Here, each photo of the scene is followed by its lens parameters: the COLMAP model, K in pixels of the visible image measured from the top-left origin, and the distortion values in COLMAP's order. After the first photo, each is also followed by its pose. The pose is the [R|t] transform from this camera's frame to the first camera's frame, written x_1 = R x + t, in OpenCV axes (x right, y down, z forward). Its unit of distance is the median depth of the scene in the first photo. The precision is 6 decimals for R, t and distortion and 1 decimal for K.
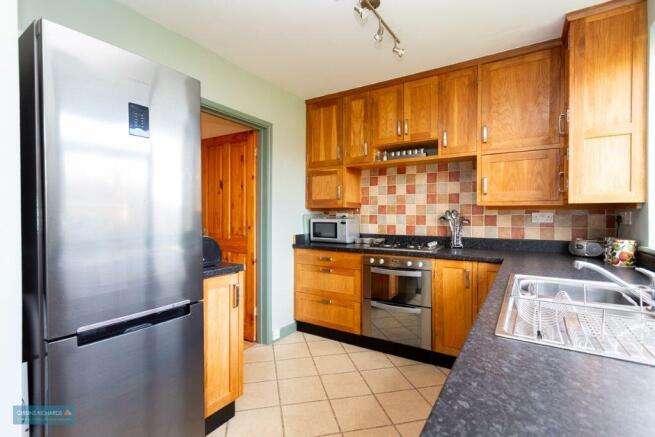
lens RADIAL K [[315.8, 0, 324.2], [0, 315.8, 217.8], [0, 0, 1]] dist [0.001654, 0.001688]
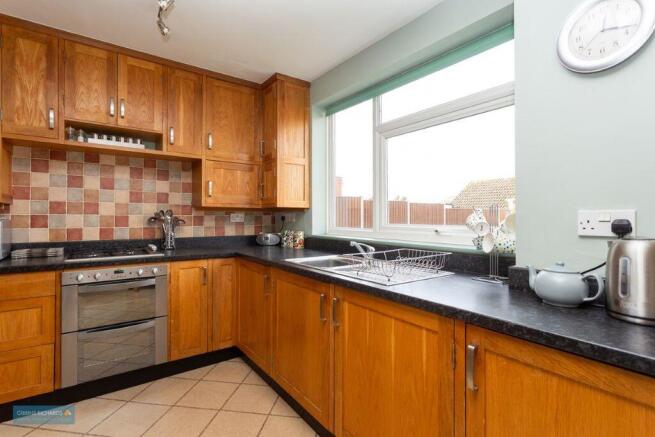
lens RADIAL K [[315.8, 0, 324.6], [0, 315.8, 216.9], [0, 0, 1]] dist [0.001654, 0.001688]
pose [[0.351764, 0.000146, 0.936089, -0.328866], [0.007988, 0.999963, -0.003158, 0.002973], [-0.936055, 0.008589, 0.351749, 0.216946]]
